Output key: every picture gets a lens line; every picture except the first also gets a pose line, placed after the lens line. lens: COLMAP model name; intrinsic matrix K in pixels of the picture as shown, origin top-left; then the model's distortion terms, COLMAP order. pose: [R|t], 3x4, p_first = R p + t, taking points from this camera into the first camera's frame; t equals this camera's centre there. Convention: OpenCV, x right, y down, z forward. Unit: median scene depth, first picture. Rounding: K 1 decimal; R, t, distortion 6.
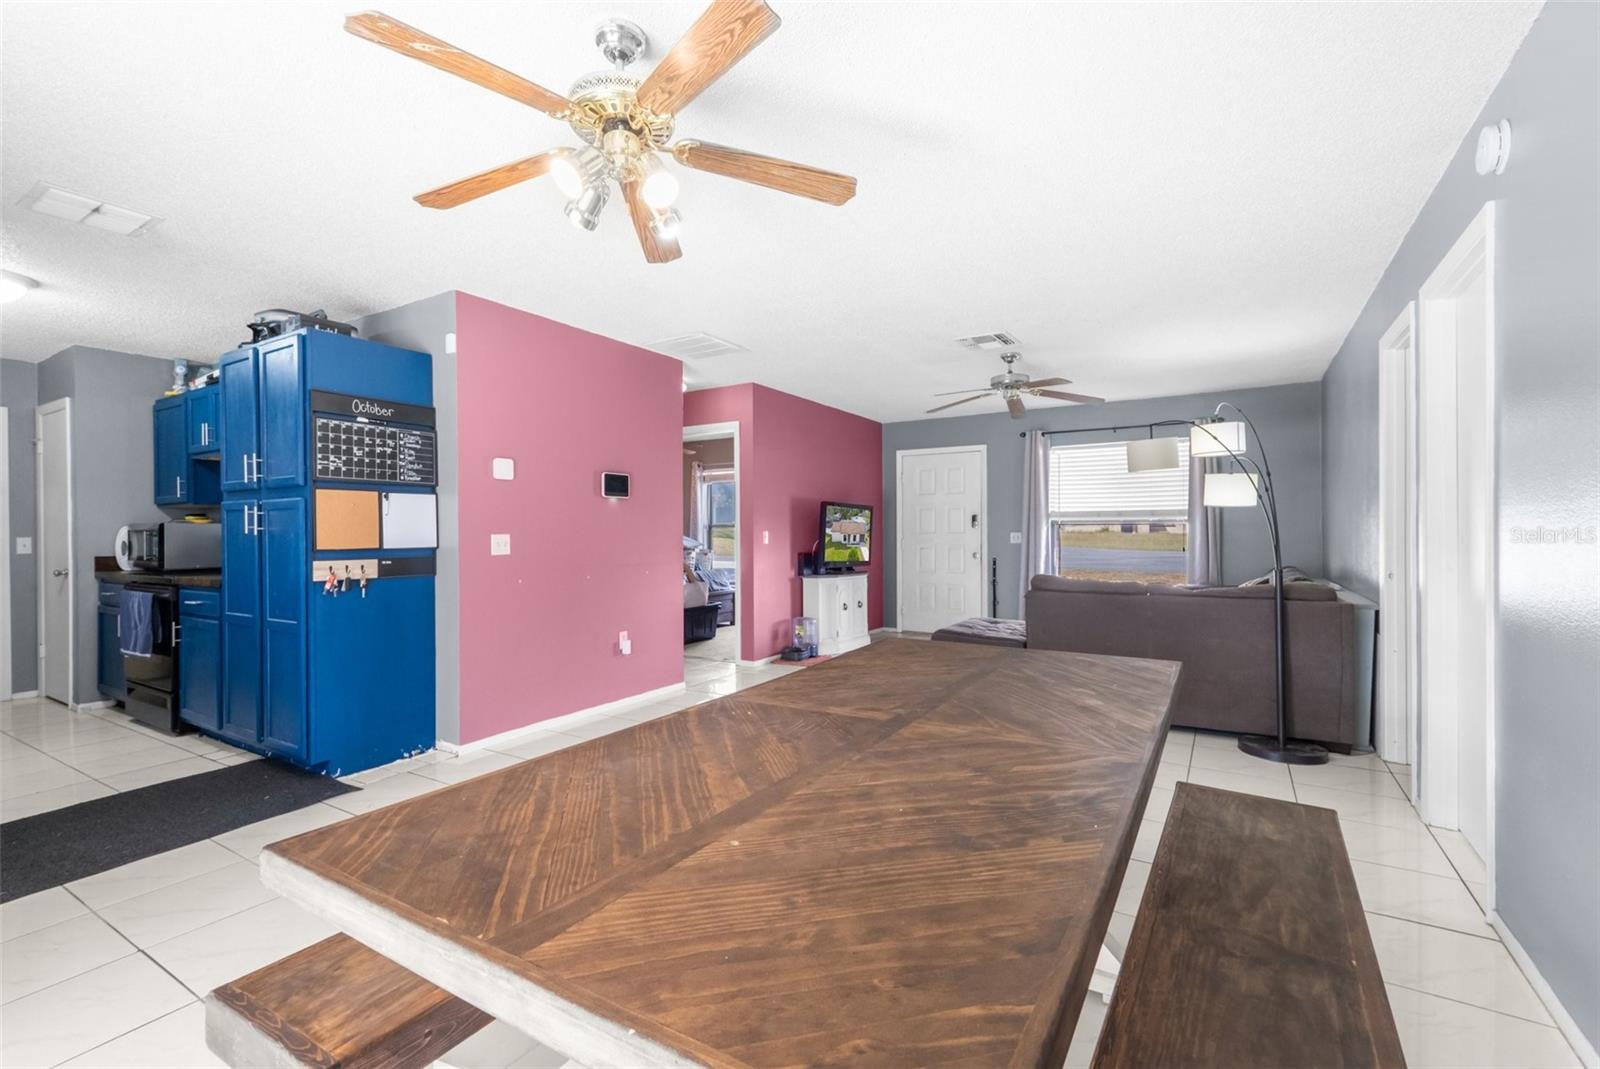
lens RADIAL K [[706.0, 0, 800.0], [0, 706.0, 534.5], [0, 0, 1]] dist [0.001117, -0.000244]
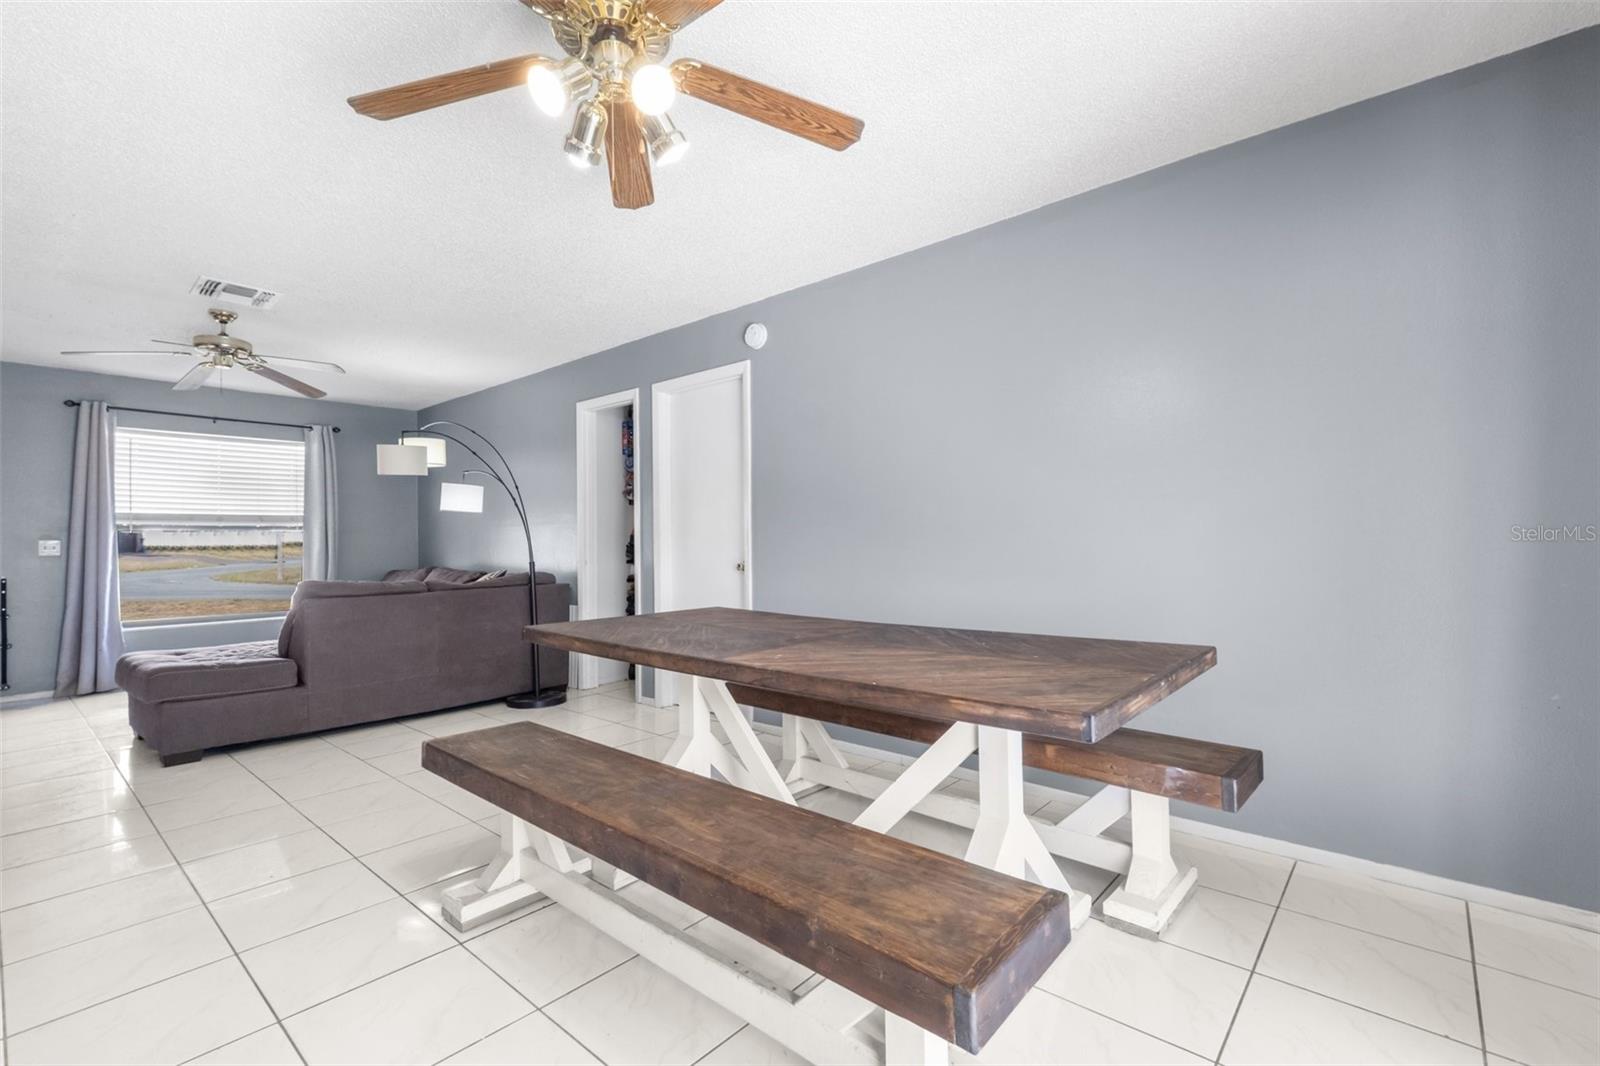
lens RADIAL K [[717.4, 0, 762.3], [0, 717.4, 538.8], [0, 0, 1]] dist [0.026641, -0.000036]
pose [[0.195178, 0.008643, 0.980730, -0.295163], [0.015171, 0.999815, -0.011831, 0.016601], [-0.980651, 0.017188, 0.195010, 0.179434]]
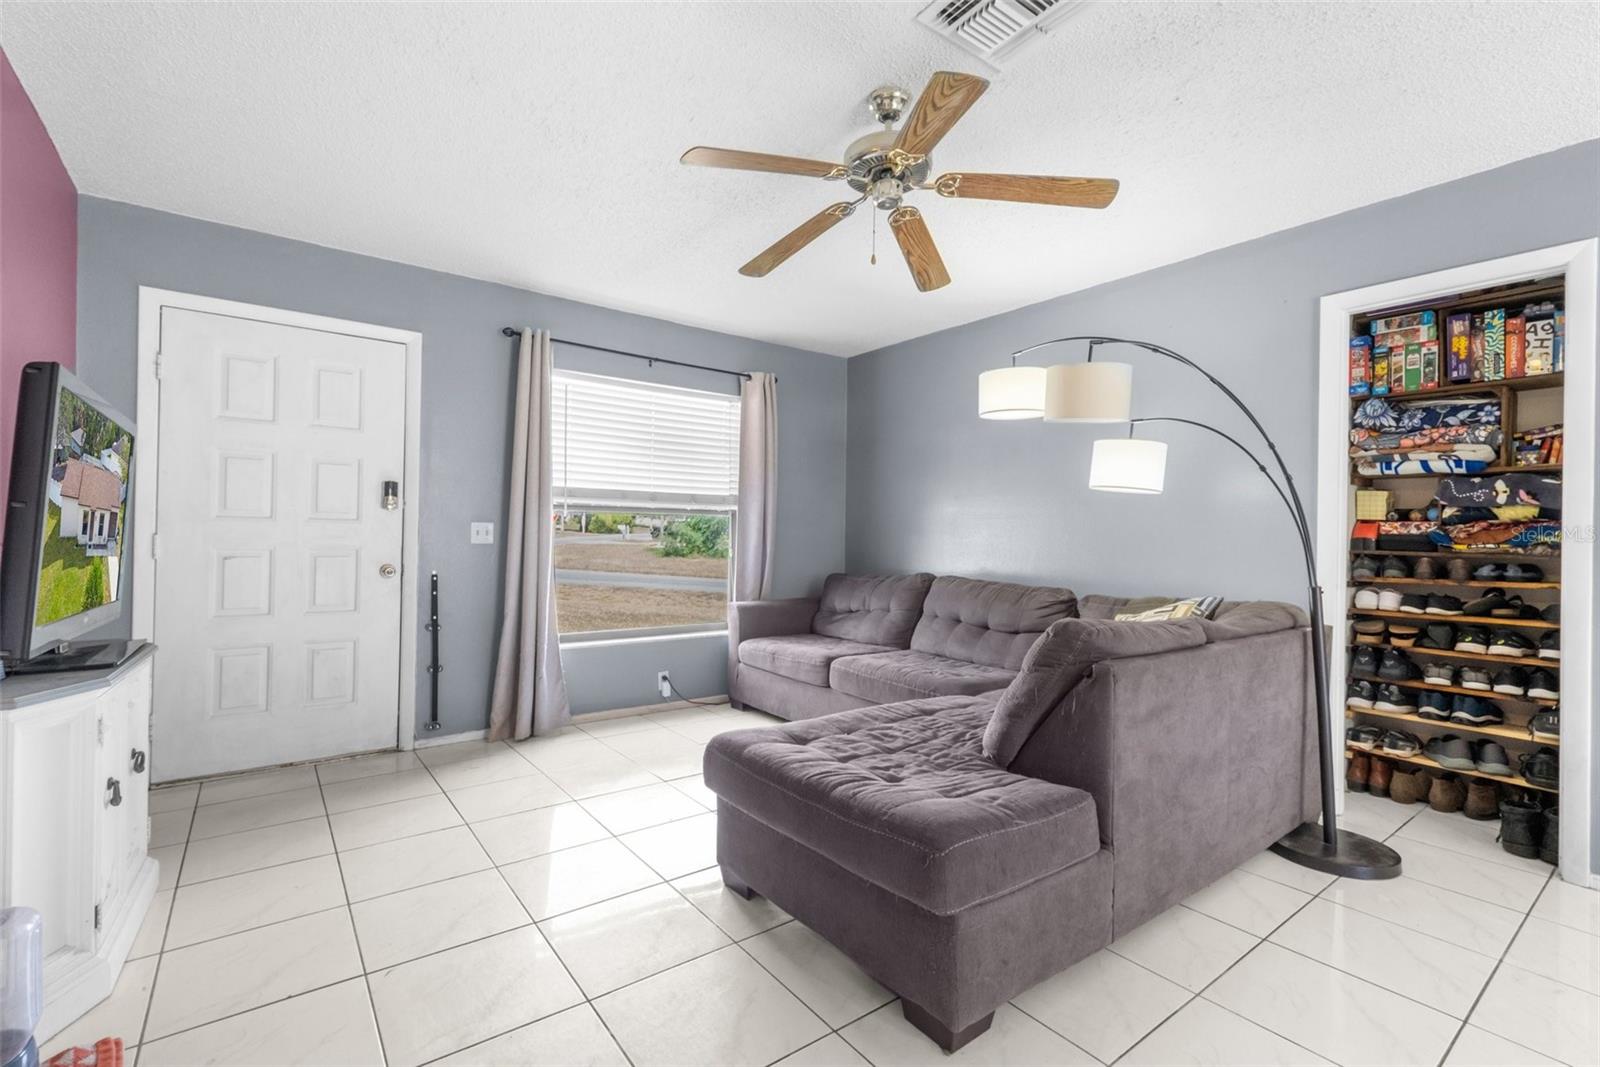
lens RADIAL K [[694.5, 0, 800.0], [0, 694.5, 533.5], [0, 0, 1]] dist [0.000968, -0.000131]
pose [[0.360488, 0.013148, 0.932671, -0.082861], [-0.009913, 0.999898, -0.010264, 0.008759], [-0.932711, -0.005546, 0.360582, 0.661483]]
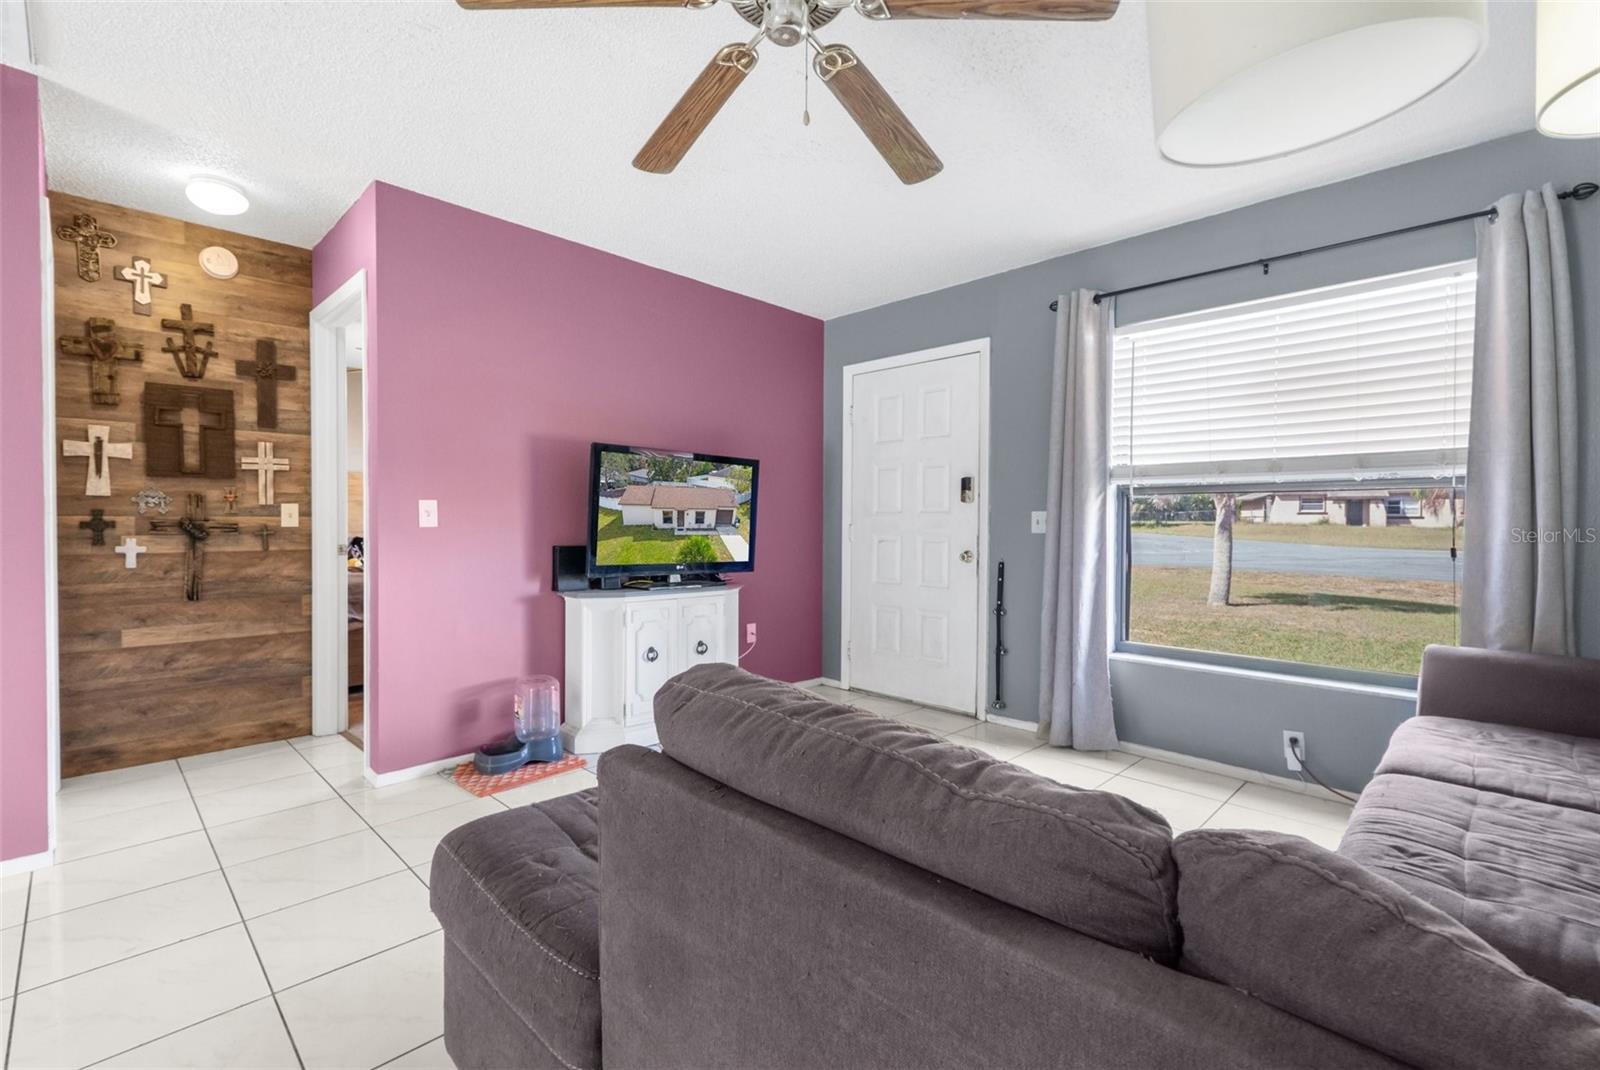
lens RADIAL K [[706.0, 0, 800.0], [0, 706.0, 535.0], [0, 0, 1]] dist [0.001117, -0.000244]
pose [[0.972297, 0.013223, -0.233372, 0.278818], [-0.009665, 0.999819, 0.016382, 0.007807], [0.233547, -0.013672, 0.972249, 0.526164]]
